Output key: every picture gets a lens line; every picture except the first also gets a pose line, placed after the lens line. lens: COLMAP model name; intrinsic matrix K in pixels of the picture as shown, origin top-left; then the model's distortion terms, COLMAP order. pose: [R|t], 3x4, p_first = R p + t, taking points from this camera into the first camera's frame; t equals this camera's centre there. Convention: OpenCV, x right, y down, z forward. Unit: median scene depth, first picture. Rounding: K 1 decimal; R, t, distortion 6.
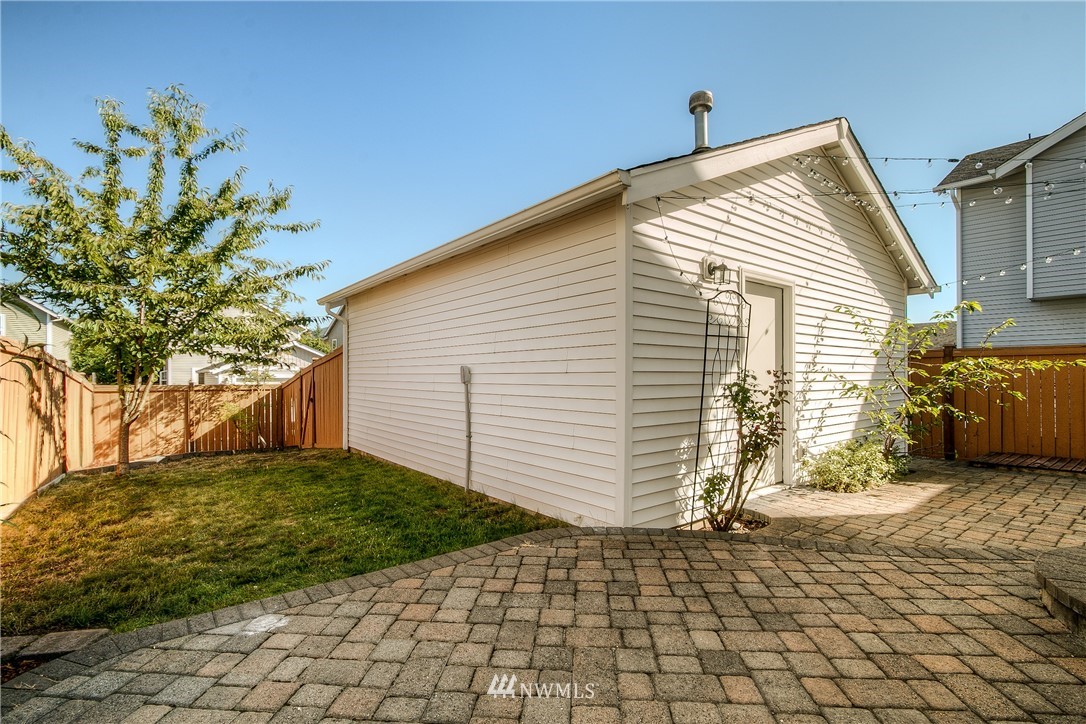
lens RADIAL K [[511.6, 0, 544.0], [0, 511.6, 372.0], [0, 0, 1]] dist [-0.017024, 0.004085]
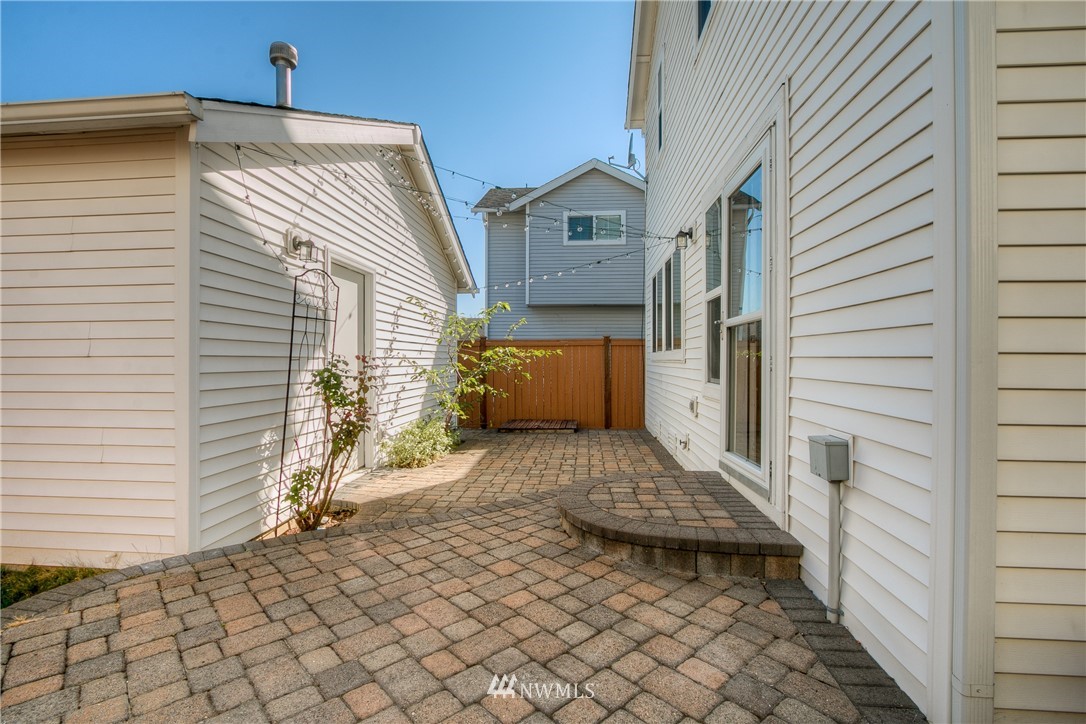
lens RADIAL K [[511.6, 0, 540.4], [0, 511.6, 362.4], [0, 0, 1]] dist [-0.017024, 0.004085]
pose [[0.692942, -0.002171, 0.720990, -0.027298], [-0.004041, 0.999968, 0.006895, 0.001732], [-0.720982, -0.007692, 0.692911, 0.064580]]
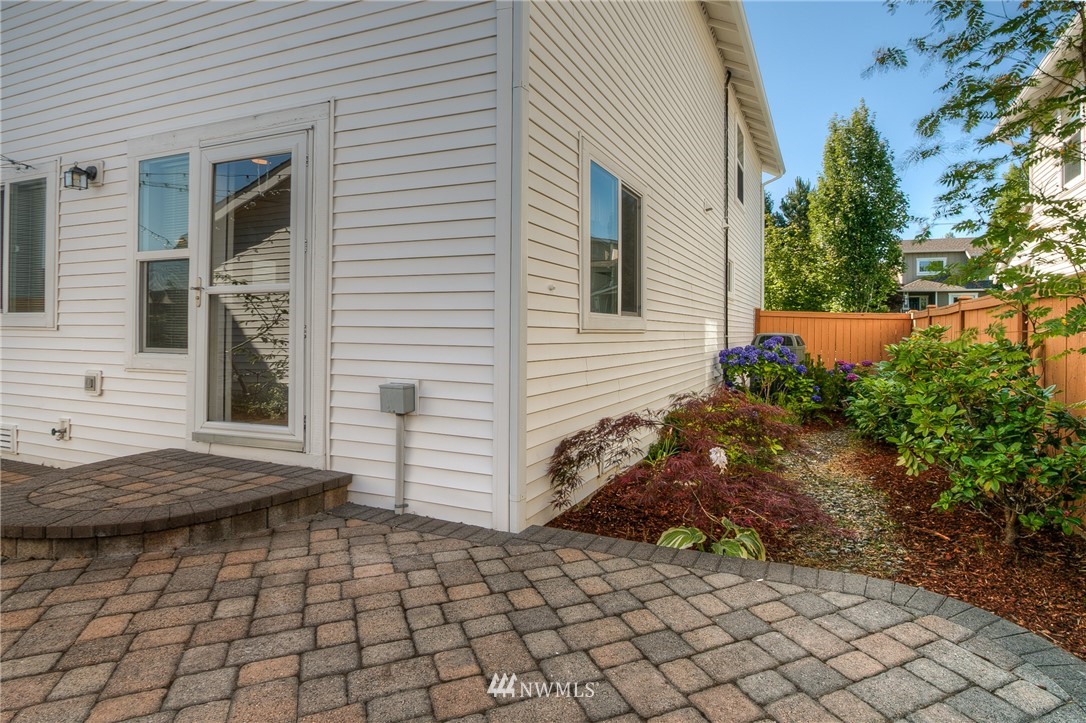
lens RADIAL K [[511.6, 0, 527.8], [0, 511.6, 322.1], [0, 0, 1]] dist [-0.017024, 0.004085]
pose [[-0.374083, 0.017092, 0.927238, -0.211532], [-0.013260, 0.999629, -0.023775, 0.007662], [-0.927301, -0.021189, -0.373717, 0.330239]]
